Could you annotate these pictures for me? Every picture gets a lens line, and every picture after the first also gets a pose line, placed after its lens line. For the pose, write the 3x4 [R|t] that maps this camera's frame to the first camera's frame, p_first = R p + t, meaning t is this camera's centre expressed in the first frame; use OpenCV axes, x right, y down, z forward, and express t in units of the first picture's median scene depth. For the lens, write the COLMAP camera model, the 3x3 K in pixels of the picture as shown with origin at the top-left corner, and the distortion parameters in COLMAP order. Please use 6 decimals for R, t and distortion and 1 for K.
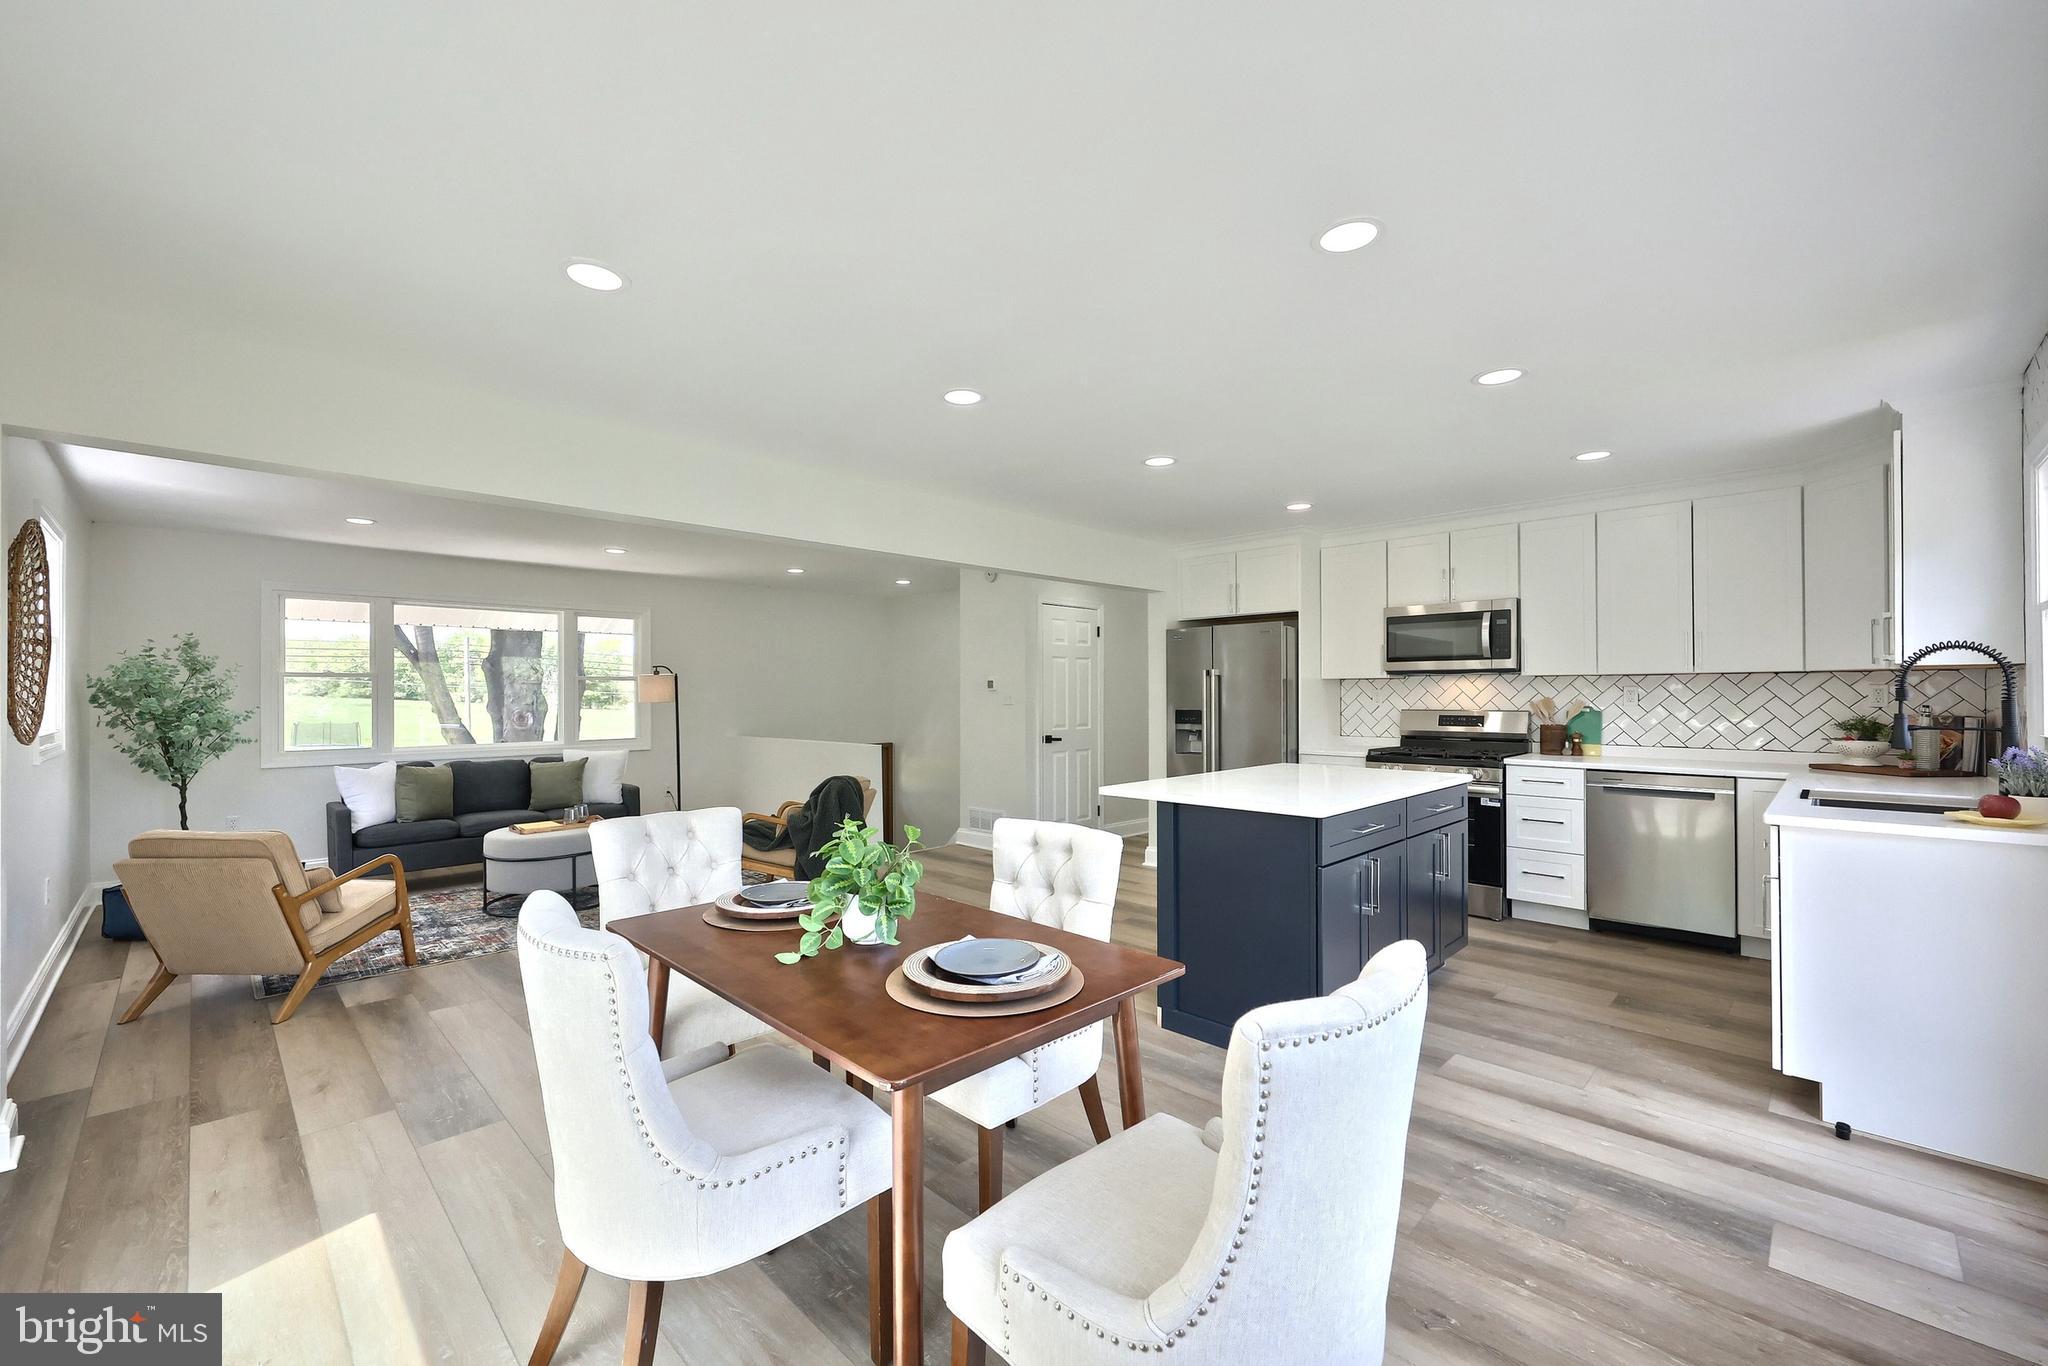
lens RADIAL K [[830.2, 0, 1017.0], [0, 830.2, 689.2], [0, 0, 1]] dist [0.000436, 0.001102]
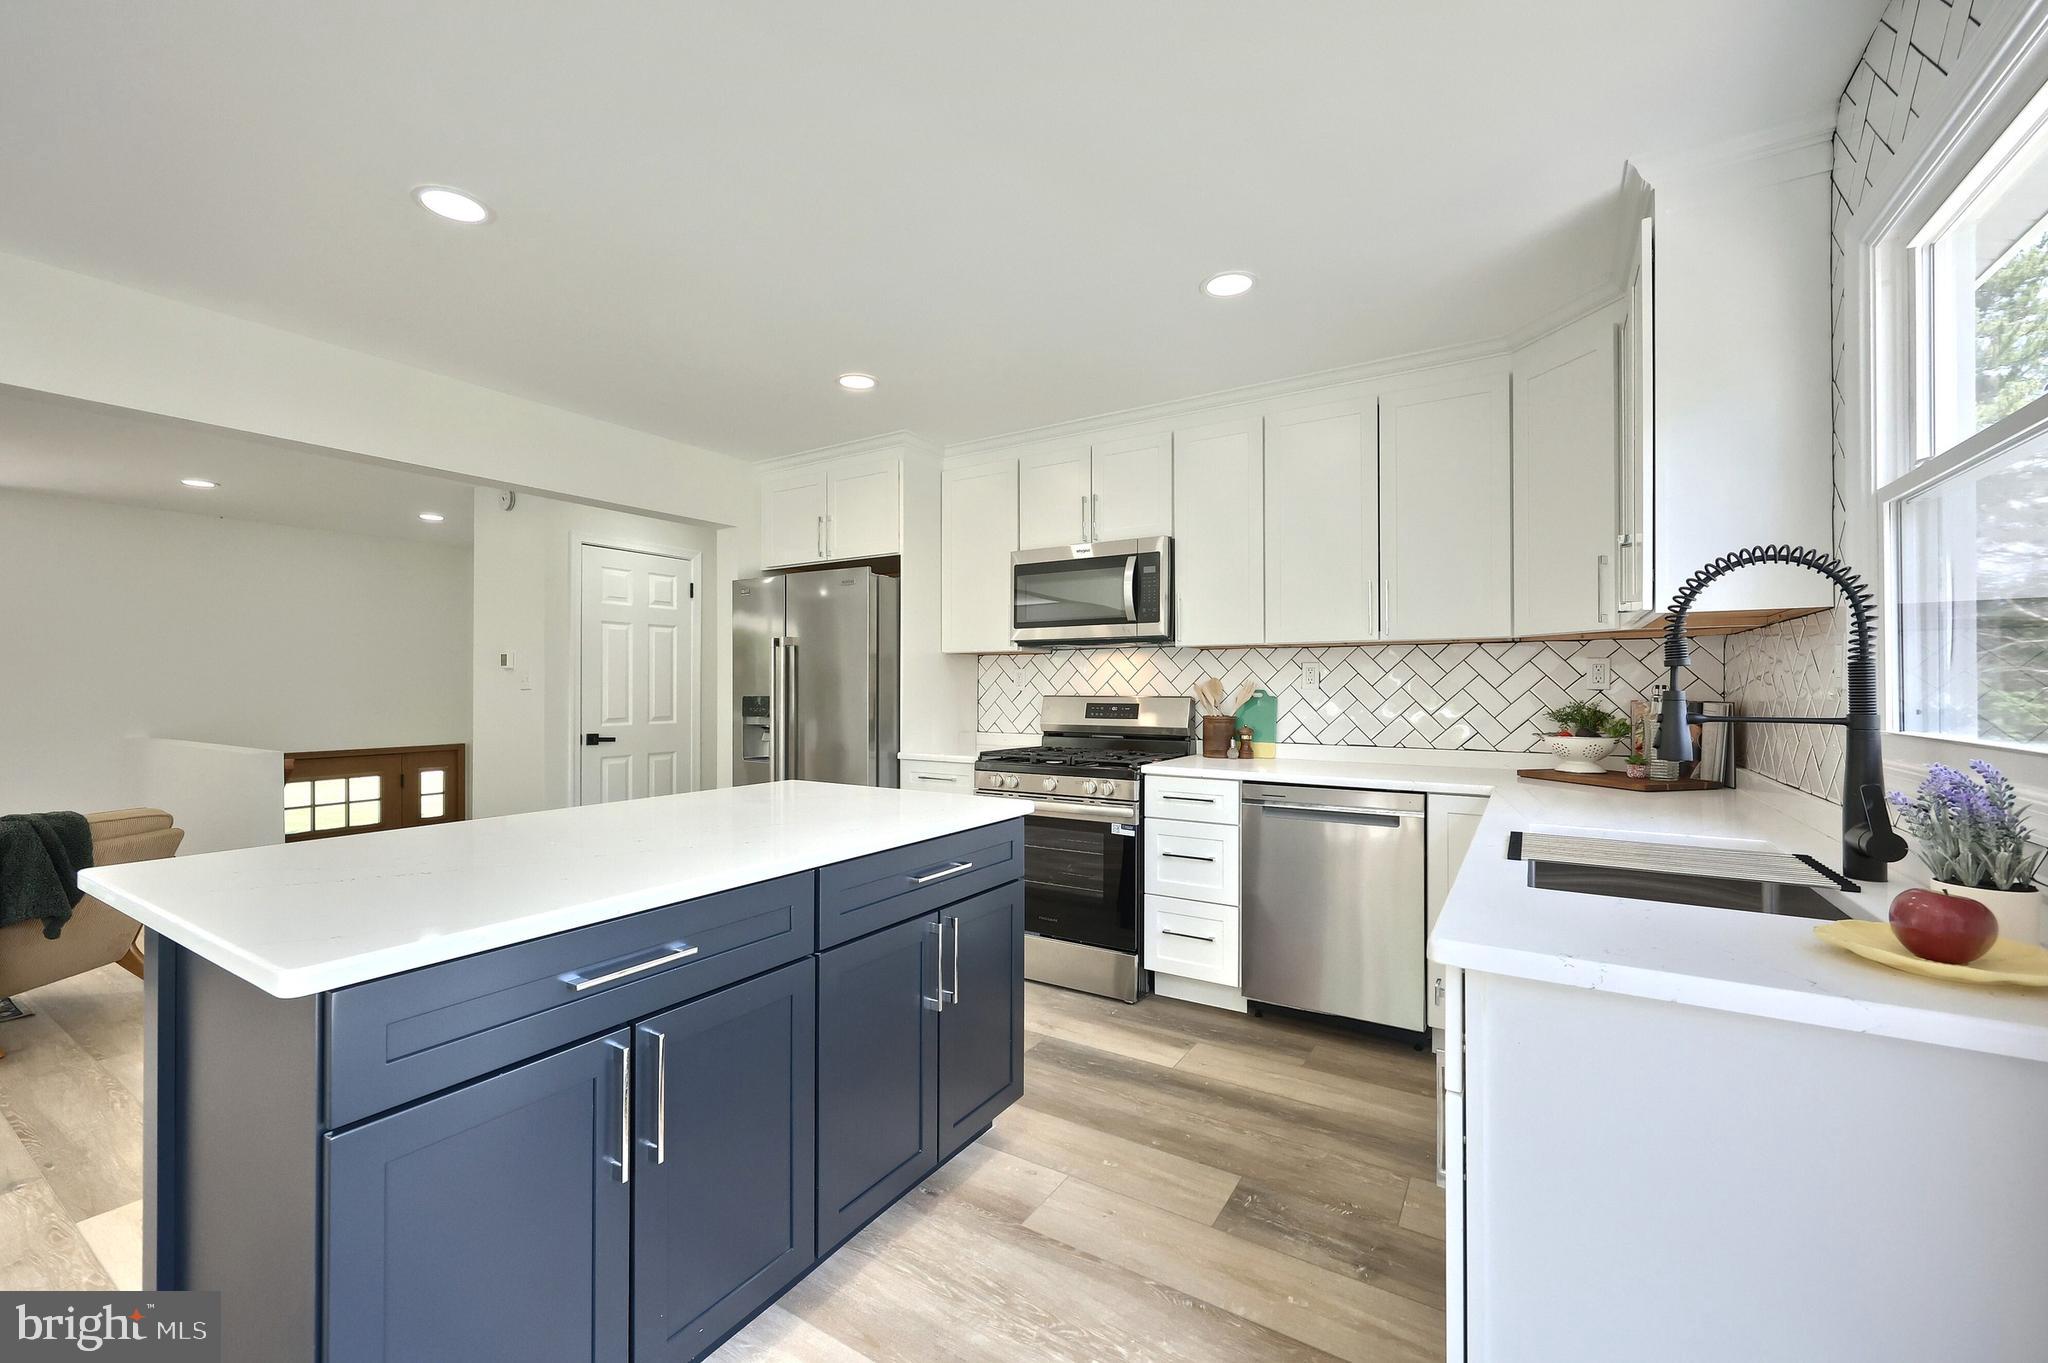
lens RADIAL K [[830.2, 0, 1014.1], [0, 830.2, 681.5], [0, 0, 1]] dist [0.000436, 0.001102]
pose [[0.975860, 0.004053, 0.218358, 0.318984], [-0.004157, 0.999991, 0.000017, 0.014074], [-0.218356, -0.000924, 0.975869, 0.338766]]
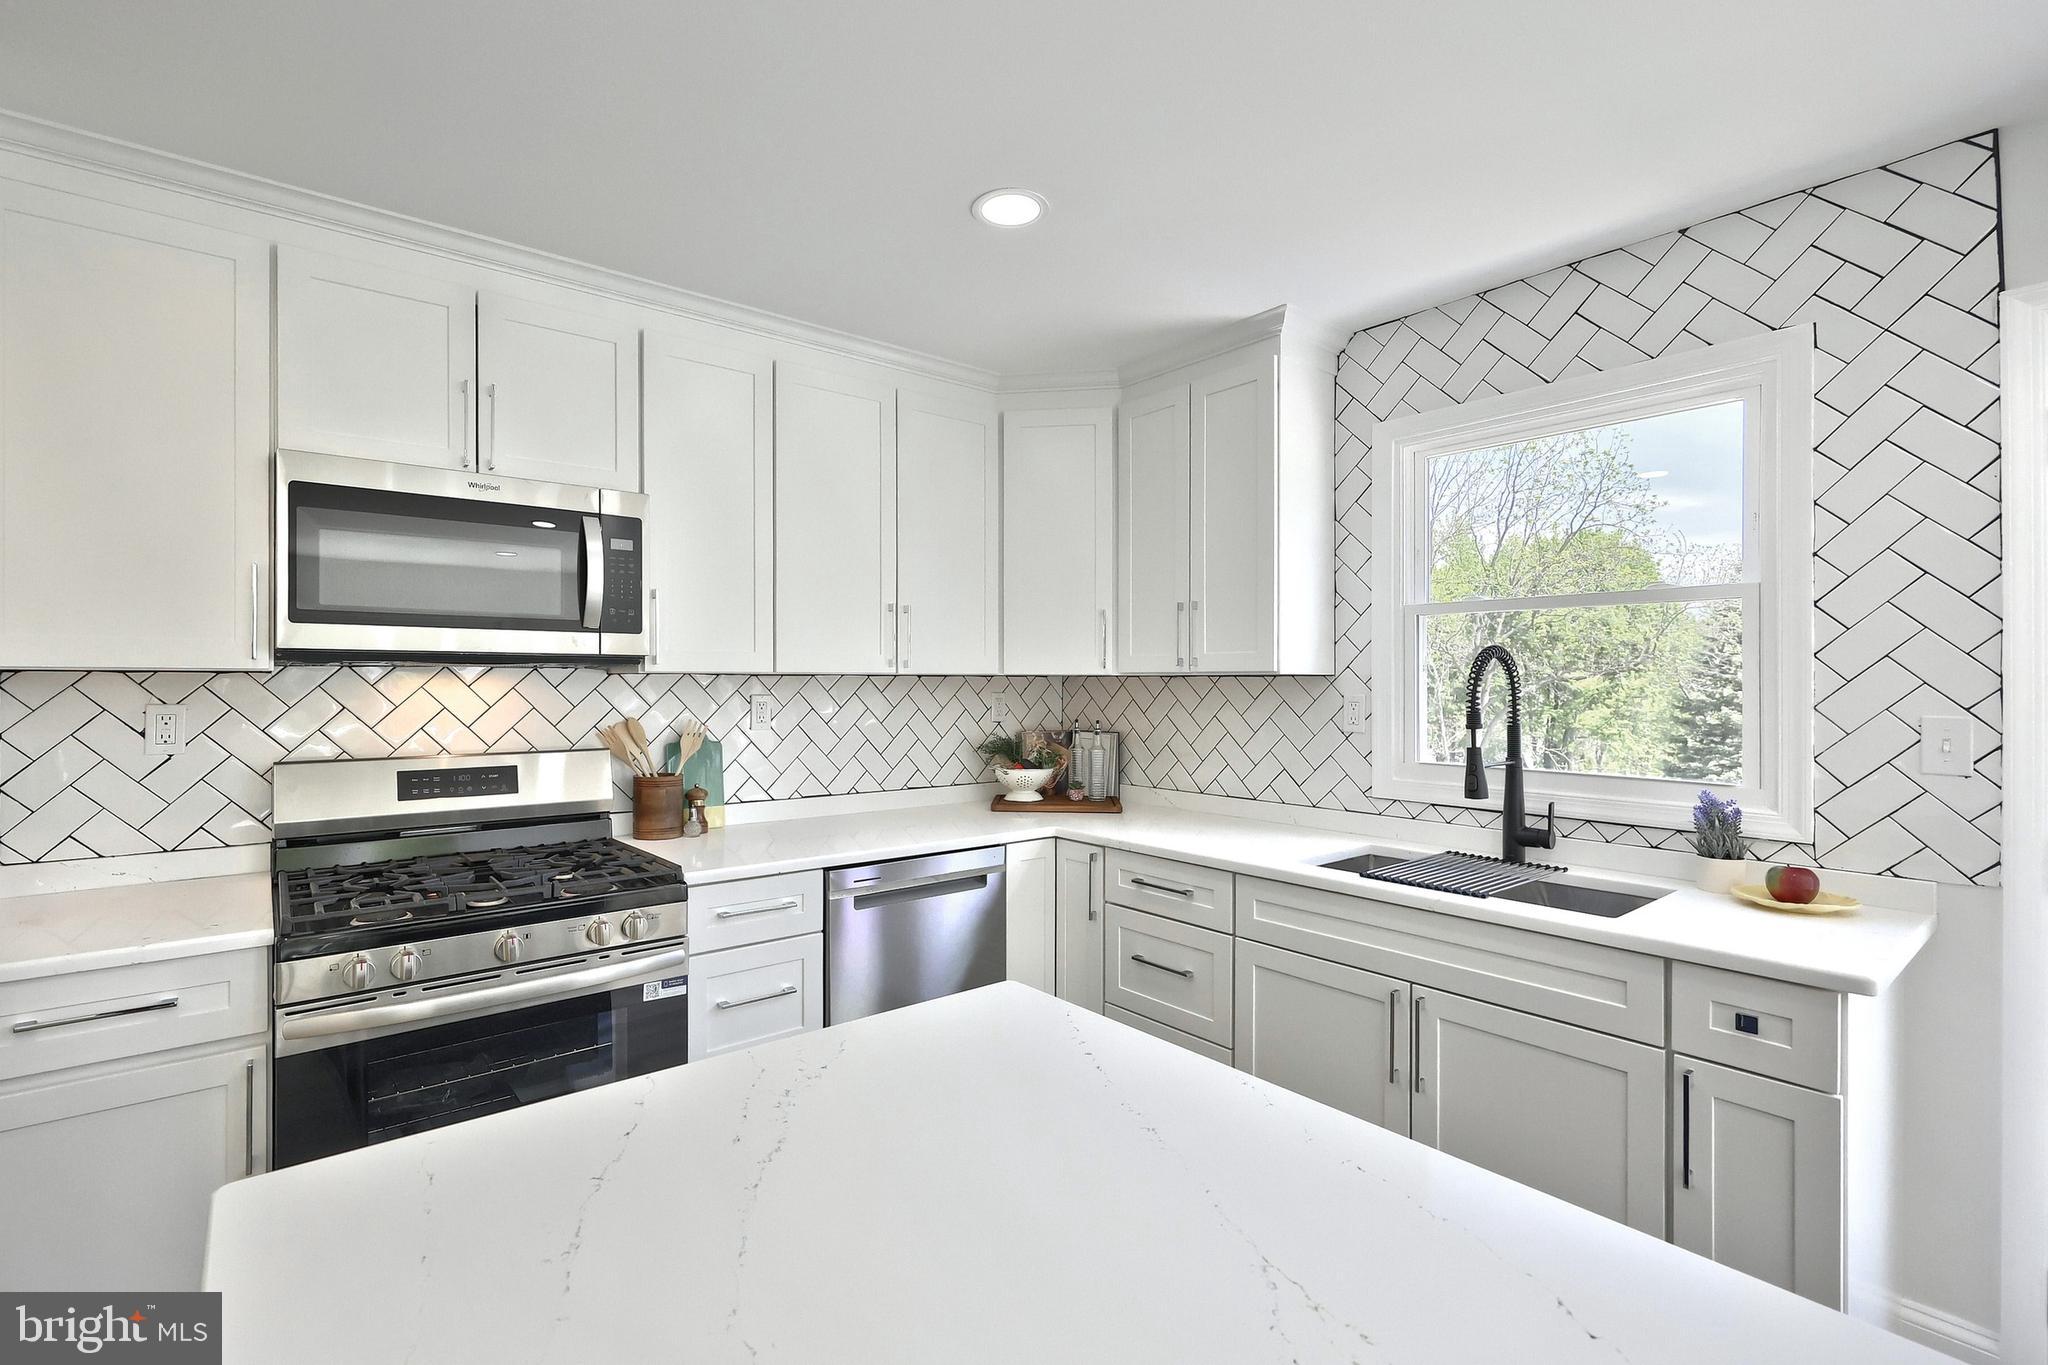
lens RADIAL K [[910.6, 0, 970.2], [0, 910.6, 680.4], [0, 0, 1]] dist [0.001490, 0.000317]
pose [[0.126660, 0.006367, 0.991926, 0.145646], [-0.007948, 0.999954, -0.005403, -0.010800], [-0.991914, -0.007200, 0.126704, 0.765642]]
